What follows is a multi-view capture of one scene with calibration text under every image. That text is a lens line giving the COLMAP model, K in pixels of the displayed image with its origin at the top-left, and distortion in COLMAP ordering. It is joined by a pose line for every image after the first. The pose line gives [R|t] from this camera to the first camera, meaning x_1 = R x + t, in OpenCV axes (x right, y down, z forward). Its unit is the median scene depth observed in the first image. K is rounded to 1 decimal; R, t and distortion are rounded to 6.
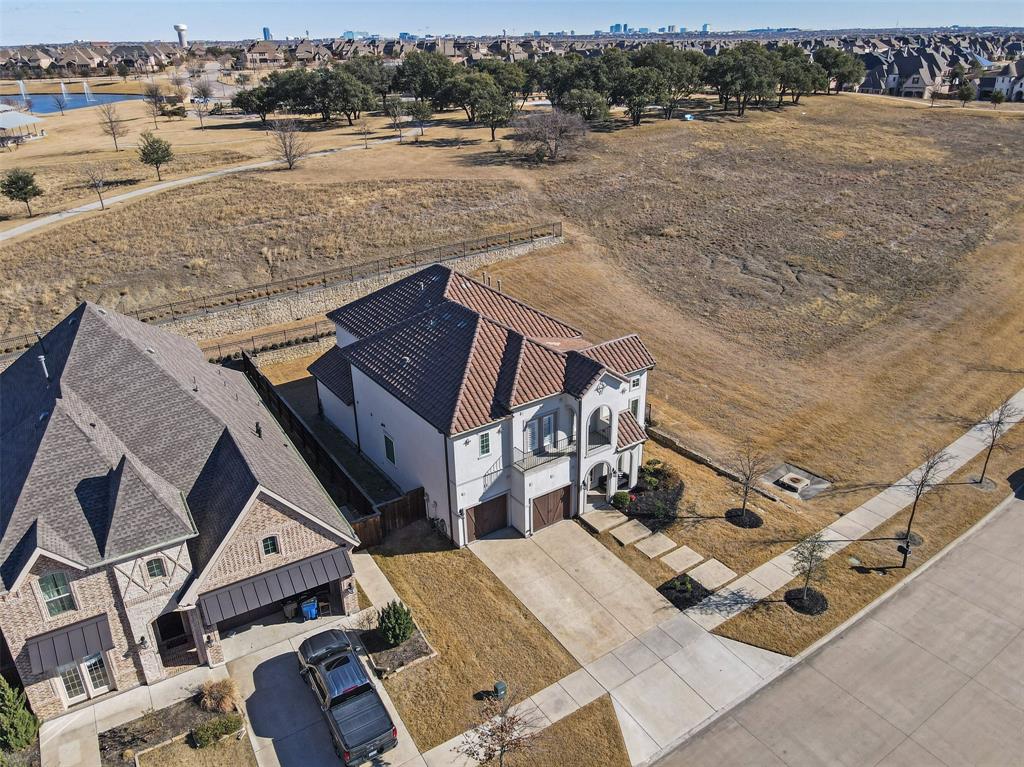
lens RADIAL K [[746.0, 0, 512.0], [0, 746.0, 383.5], [0, 0, 1]] dist [0.009274, -0.000554]
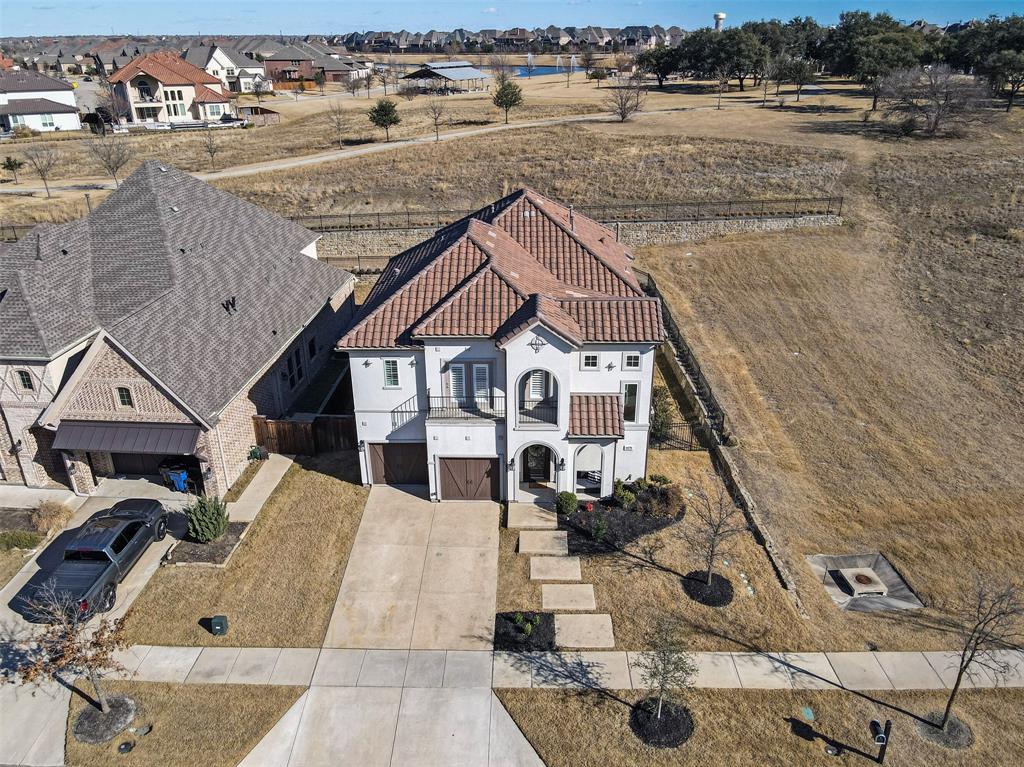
lens RADIAL K [[761.7, 0, 512.0], [0, 761.7, 383.5], [0, 0, 1]] dist [0.009470, 0.005449]
pose [[0.812281, 0.253021, -0.525529, 0.505921], [-0.251208, 0.964922, 0.076293, -0.007541], [0.526398, 0.070045, 0.847348, 0.320472]]
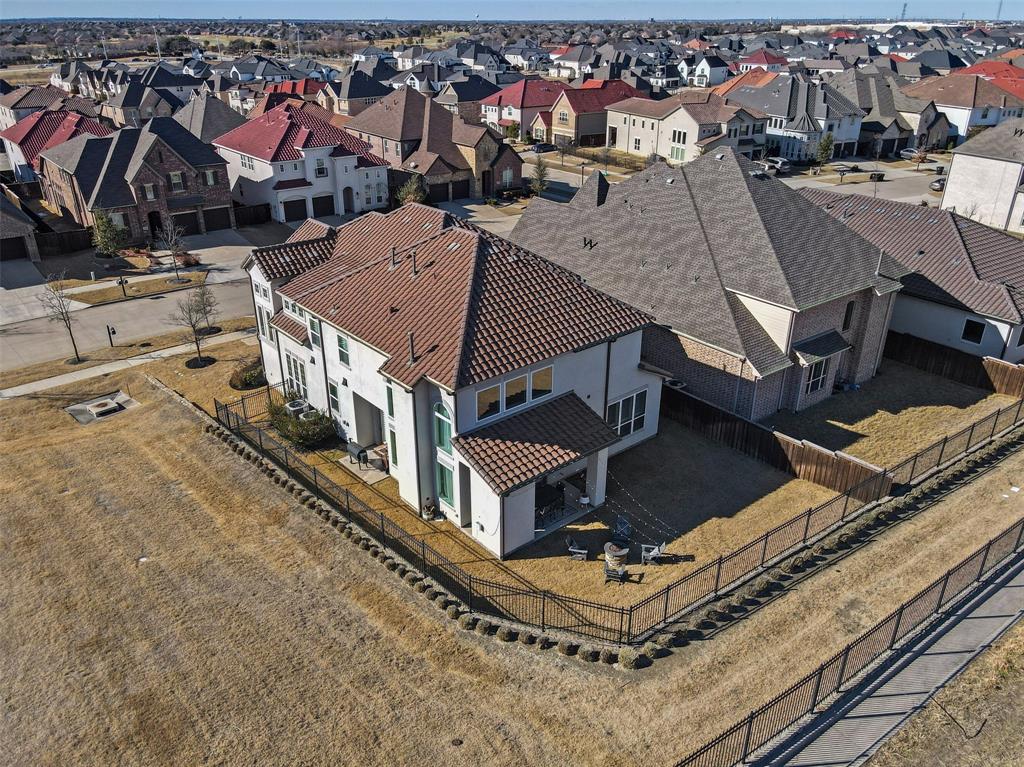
lens RADIAL K [[761.7, 0, 512.0], [0, 761.7, 383.5], [0, 0, 1]] dist [0.009470, 0.005449]
pose [[-0.994493, 0.063004, -0.083753, -0.075851], [-0.023399, 0.645485, 0.763415, -0.765617], [0.102160, 0.761170, -0.640456, 1.938261]]
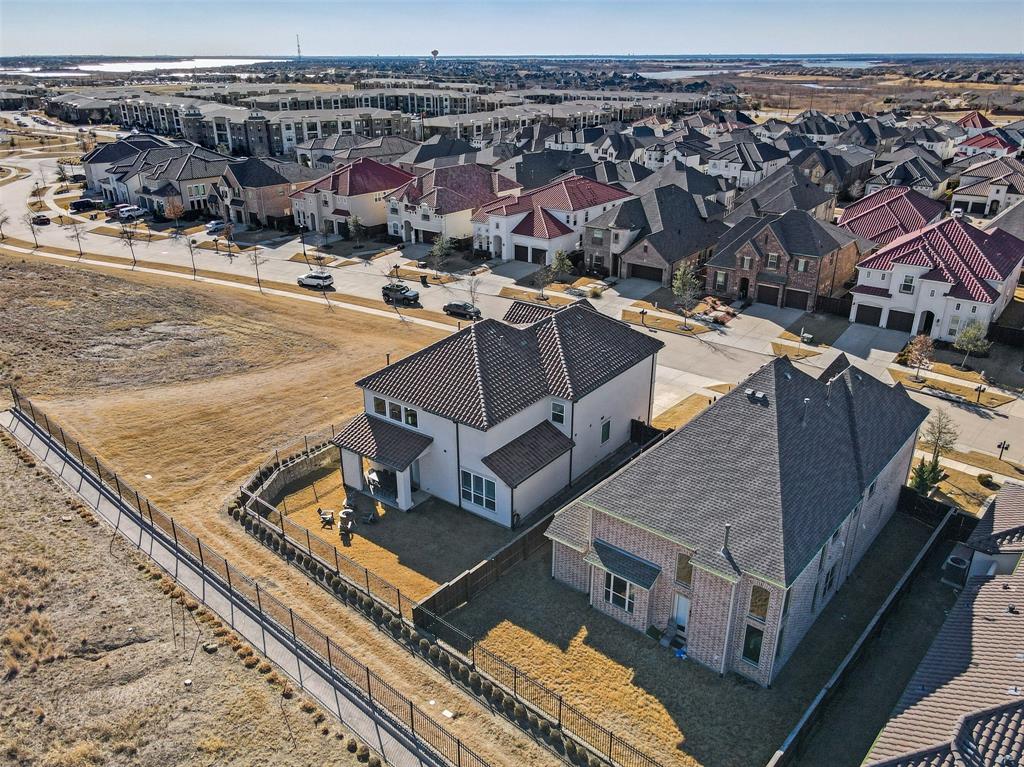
lens RADIAL K [[761.7, 0, 512.0], [0, 761.7, 383.5], [0, 0, 1]] dist [0.009470, 0.005449]
pose [[-0.326105, -0.354526, 0.876337, -1.362976], [0.395234, 0.790973, 0.467067, -0.719772], [-0.858746, 0.498671, -0.117819, 1.383301]]
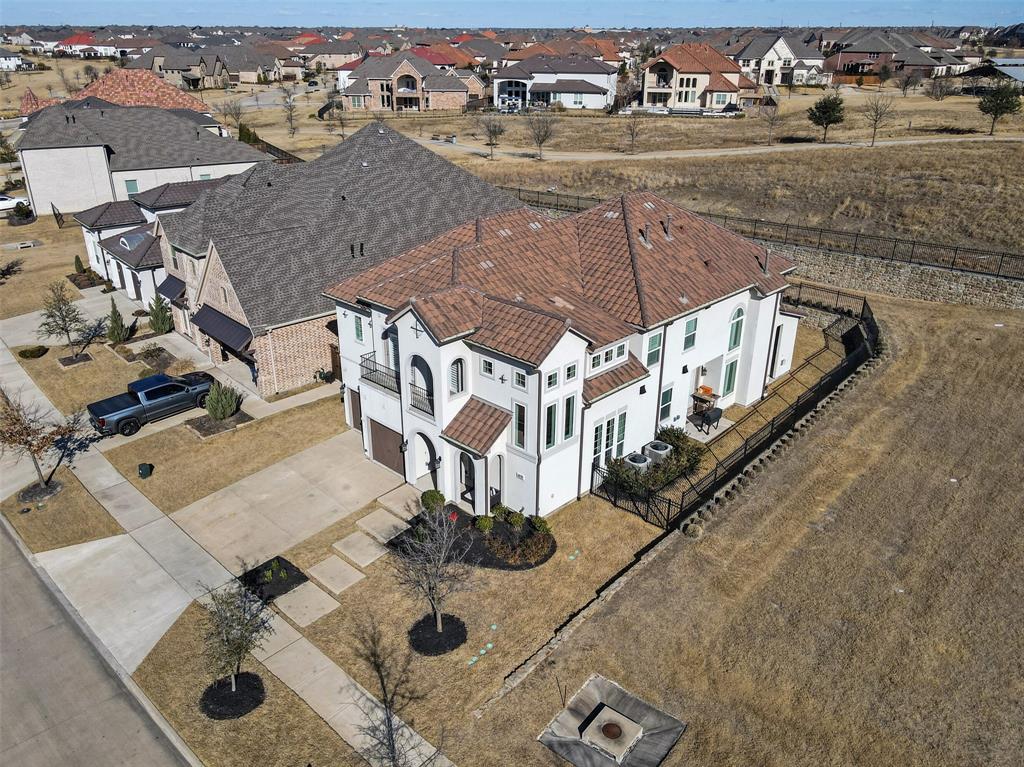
lens RADIAL K [[792.9, 0, 512.0], [0, 792.9, 383.5], [0, 0, 1]] dist [0.005283, 0.007289]
pose [[0.199279, 0.416123, -0.887203, 0.846375], [-0.415331, 0.855889, 0.308146, -0.226551], [0.887574, 0.307076, 0.343389, 0.808449]]
